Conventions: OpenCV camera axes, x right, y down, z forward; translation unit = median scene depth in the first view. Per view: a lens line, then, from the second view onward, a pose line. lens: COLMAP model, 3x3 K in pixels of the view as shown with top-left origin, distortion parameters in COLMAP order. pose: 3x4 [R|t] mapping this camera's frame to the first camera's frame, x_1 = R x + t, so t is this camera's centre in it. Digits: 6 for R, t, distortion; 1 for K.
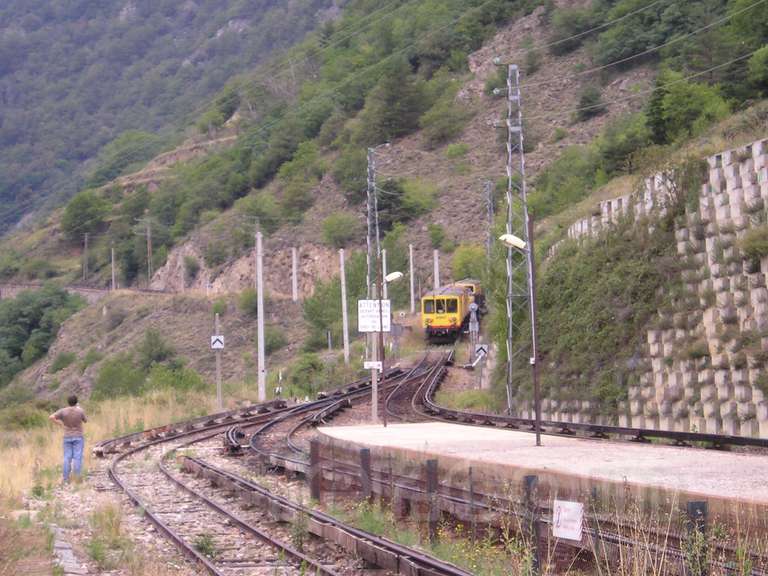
lens RADIAL K [[2231.9, 0, 384.0], [0, 2231.9, 288.0], [0, 0, 1]] dist [0.002520, -0.196068]
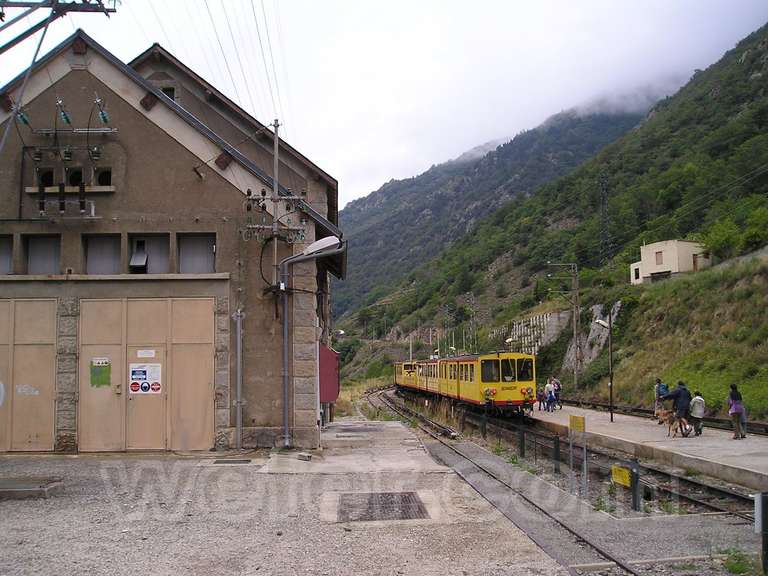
lens RADIAL K [[788.9, 0, 384.0], [0, 788.9, 288.0], [0, 0, 1]] dist [-0.144666, 0.118014]
pose [[0.993949, 0.002108, -0.109820, 0.014045], [-0.008604, 0.998238, -0.058710, -0.007231], [0.109503, 0.059300, 0.992216, -0.096958]]
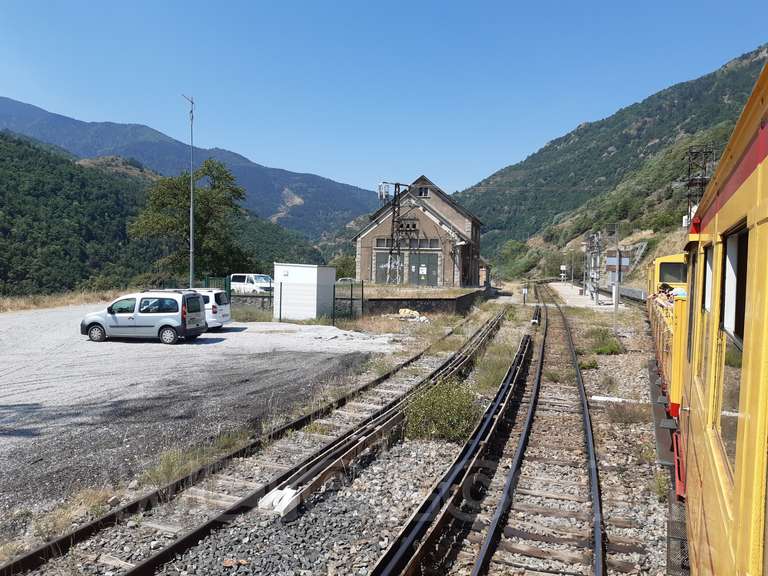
lens RADIAL K [[598.1, 0, 384.0], [0, 598.1, 288.0], [0, 0, 1]] dist [0.094489, -0.186072]
pose [[0.913253, 0.057824, -0.403269, 0.053987], [-0.028221, 0.996477, 0.078972, -0.012772], [0.406415, -0.060740, 0.911667, -0.213912]]
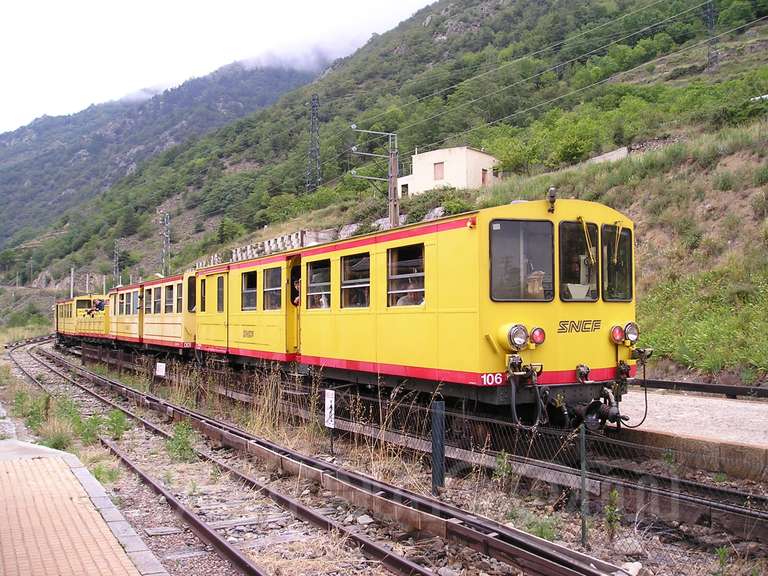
lens RADIAL K [[788.9, 0, 384.0], [0, 788.9, 288.0], [0, 0, 1]] dist [-0.144666, 0.118014]
pose [[0.947064, 0.038588, 0.318717, 0.001590], [-0.035806, 0.999252, -0.014585, -0.000113], [-0.319042, 0.002401, 0.947738, -0.006123]]
